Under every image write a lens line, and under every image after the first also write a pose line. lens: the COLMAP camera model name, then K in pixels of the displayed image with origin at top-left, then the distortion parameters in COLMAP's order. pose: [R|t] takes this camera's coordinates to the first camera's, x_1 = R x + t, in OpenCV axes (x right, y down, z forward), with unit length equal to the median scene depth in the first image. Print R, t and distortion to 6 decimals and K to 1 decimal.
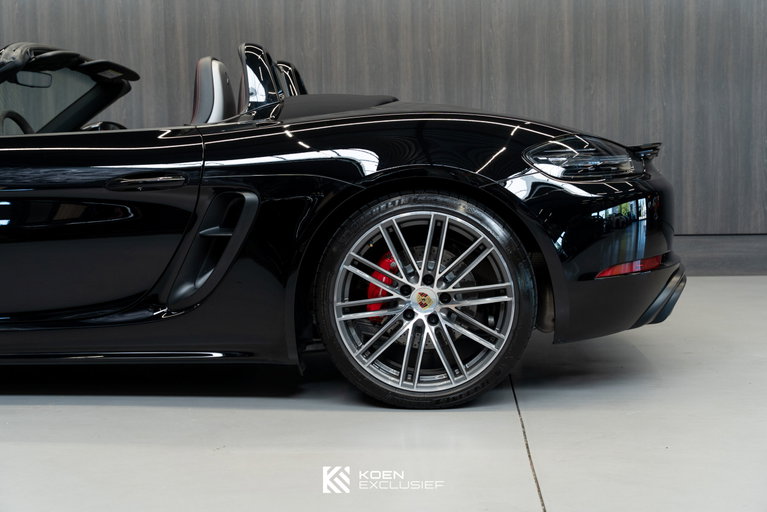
lens RADIAL K [[1073.2, 0, 381.8], [0, 1073.2, 253.1], [0, 0, 1]] dist [0.026417, 0.000000]
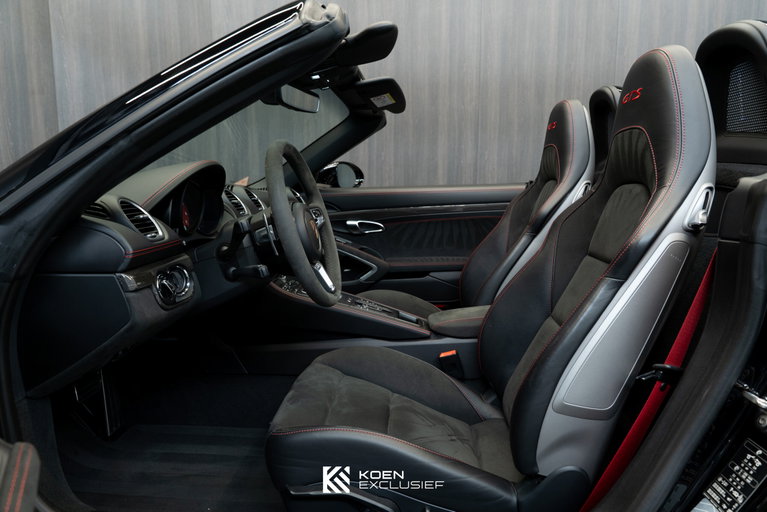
lens RADIAL K [[512.4, 0, 378.5], [0, 512.4, 257.7], [0, 0, 1]] dist [-0.008499, -0.006133]
pose [[0.999800, 0.017096, 0.010387, -0.331516], [-0.017704, 0.997942, 0.061638, -0.097798], [-0.009312, -0.061809, 0.998045, 0.804200]]
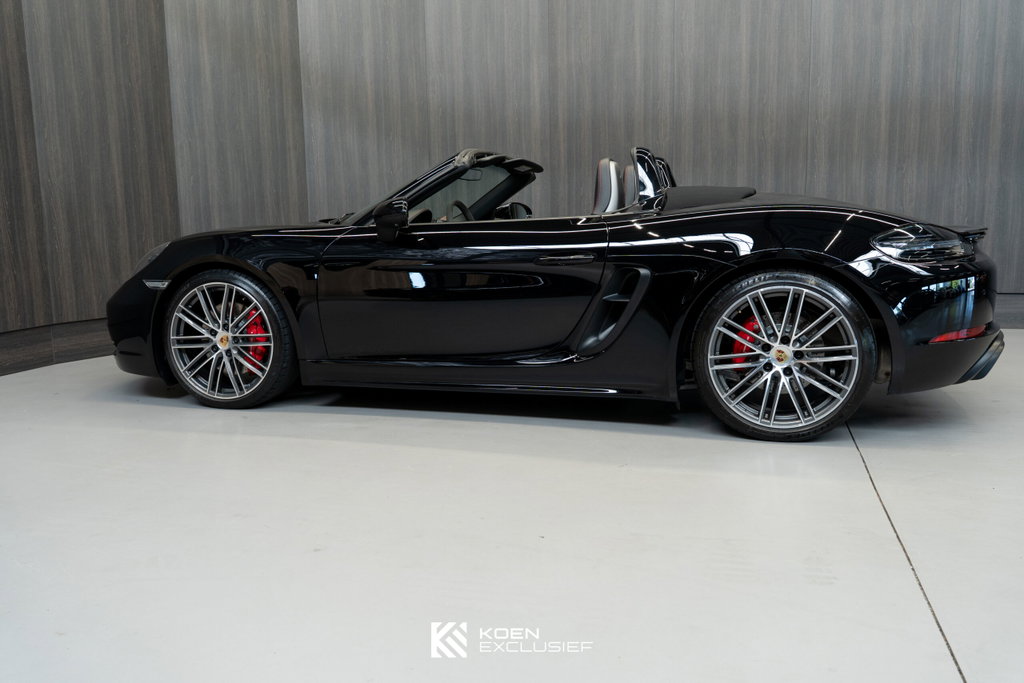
lens RADIAL K [[848.2, 0, 510.7], [0, 848.2, 344.2], [0, 0, 1]] dist [-0.003332, 0.005780]
pose [[0.979121, 0.032046, -0.200734, -0.068591], [-0.018360, 0.997401, 0.069677, -0.031885], [0.202445, -0.064537, 0.977165, -0.032947]]
